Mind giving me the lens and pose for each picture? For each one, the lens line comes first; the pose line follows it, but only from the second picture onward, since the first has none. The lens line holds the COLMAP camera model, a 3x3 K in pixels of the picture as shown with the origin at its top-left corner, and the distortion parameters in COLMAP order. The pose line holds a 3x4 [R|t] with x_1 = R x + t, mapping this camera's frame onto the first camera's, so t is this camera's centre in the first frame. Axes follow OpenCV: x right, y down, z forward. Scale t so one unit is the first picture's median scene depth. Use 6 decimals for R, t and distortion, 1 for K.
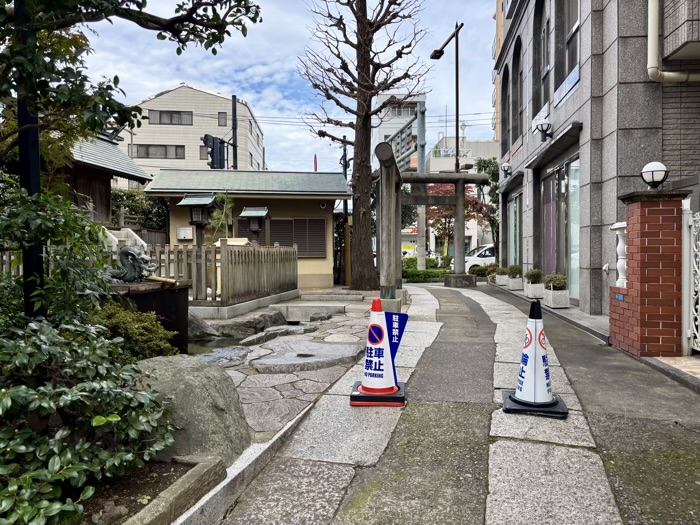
lens RADIAL K [[527.3, 0, 352.9], [0, 527.3, 261.9], [0, 0, 1]] dist [0.068871, -0.080947]
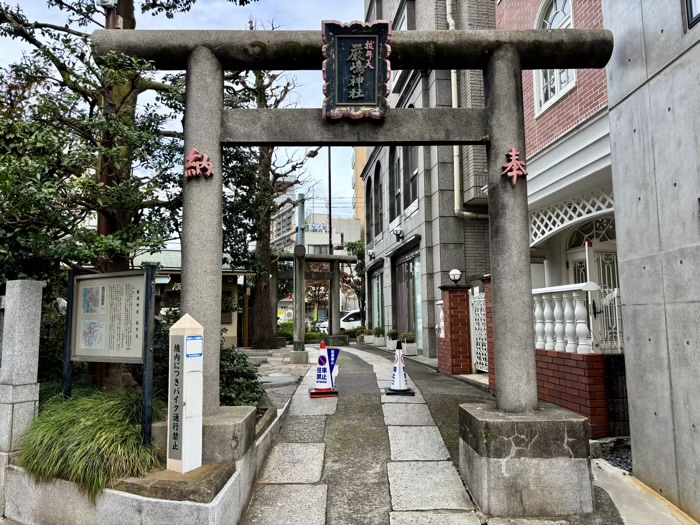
lens RADIAL K [[522.9, 0, 349.0], [0, 522.9, 255.9], [0, 0, 1]] dist [0.063199, -0.000604]
pose [[0.967923, 0.026014, 0.249898, -0.105203], [0.007778, 0.991046, -0.133292, 0.003915], [-0.251128, 0.130960, 0.959054, -0.275605]]
